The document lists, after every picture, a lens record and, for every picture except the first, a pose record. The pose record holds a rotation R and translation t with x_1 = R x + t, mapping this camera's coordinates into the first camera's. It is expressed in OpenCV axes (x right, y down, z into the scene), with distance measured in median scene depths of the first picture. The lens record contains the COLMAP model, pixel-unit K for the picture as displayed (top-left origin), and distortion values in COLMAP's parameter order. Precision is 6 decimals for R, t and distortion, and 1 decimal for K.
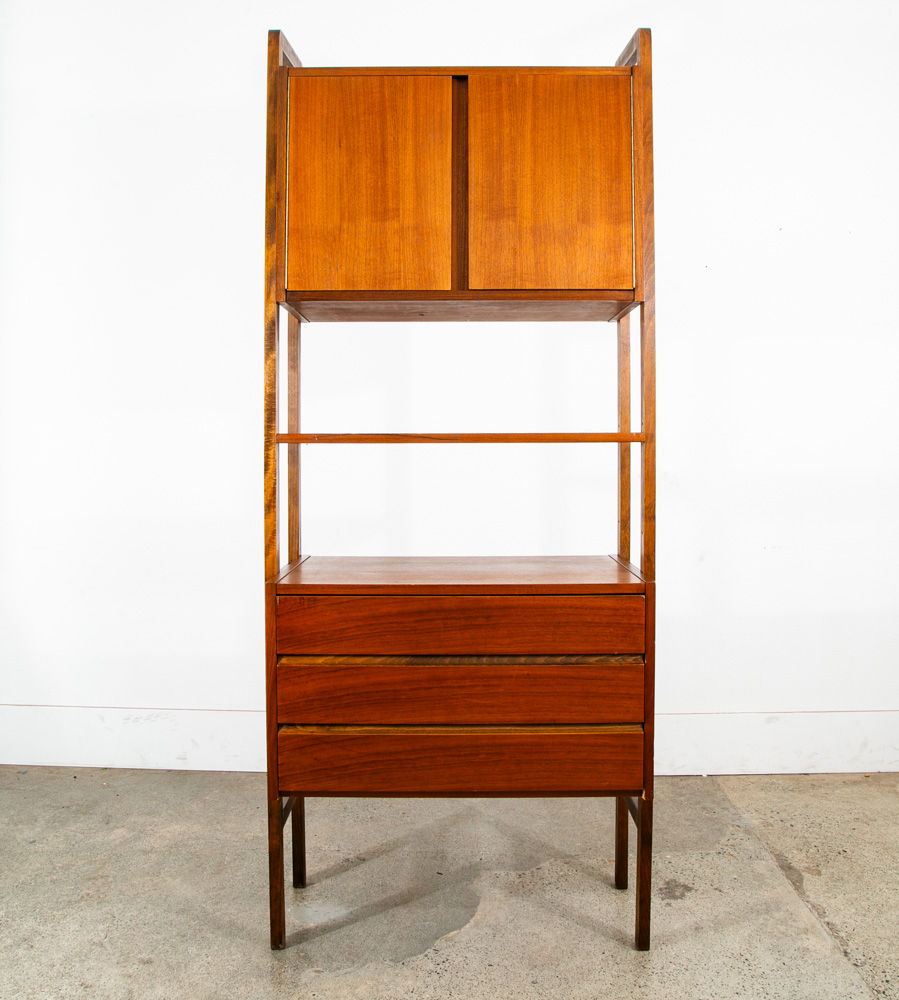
lens RADIAL K [[943.5, 0, 442.9], [0, 943.5, 470.9], [0, 0, 1]] dist [-0.108592, 0.061007]
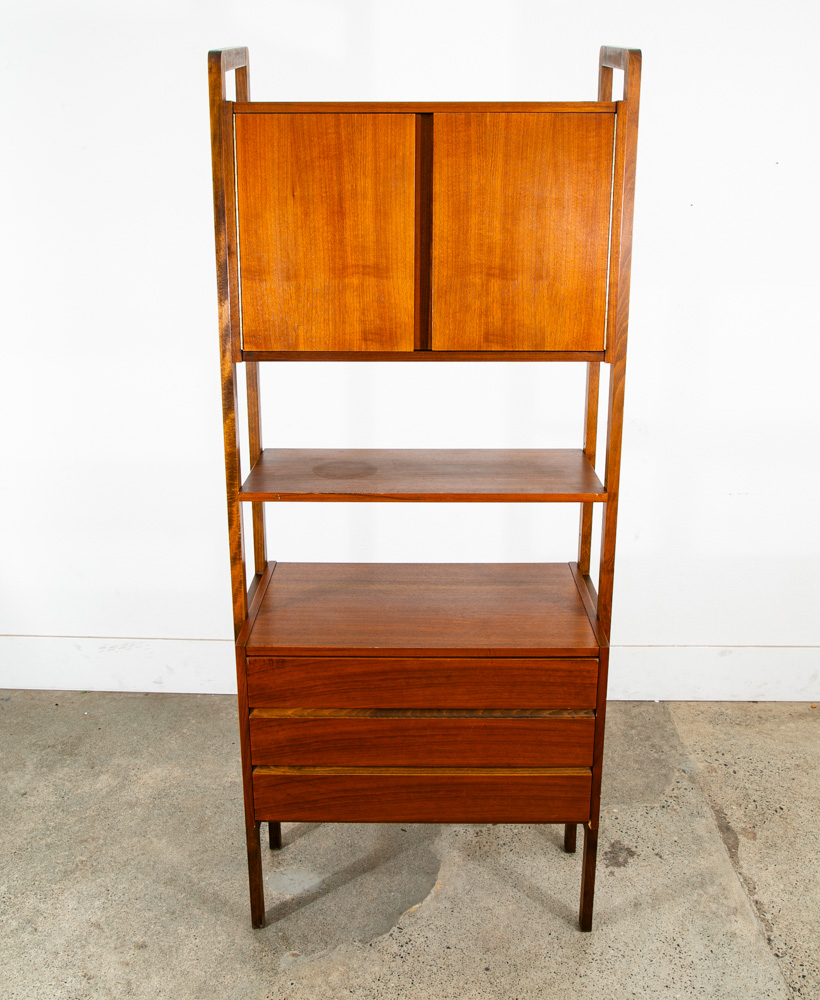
lens RADIAL K [[977.2, 0, 406.4], [0, 977.2, 454.8], [0, 0, 1]] dist [-0.067761, 0.075819]
pose [[0.999992, 0.000023, -0.004105, 0.005210], [0.000992, 0.968960, 0.247215, -0.331959], [0.003983, -0.247217, 0.968952, 0.005030]]
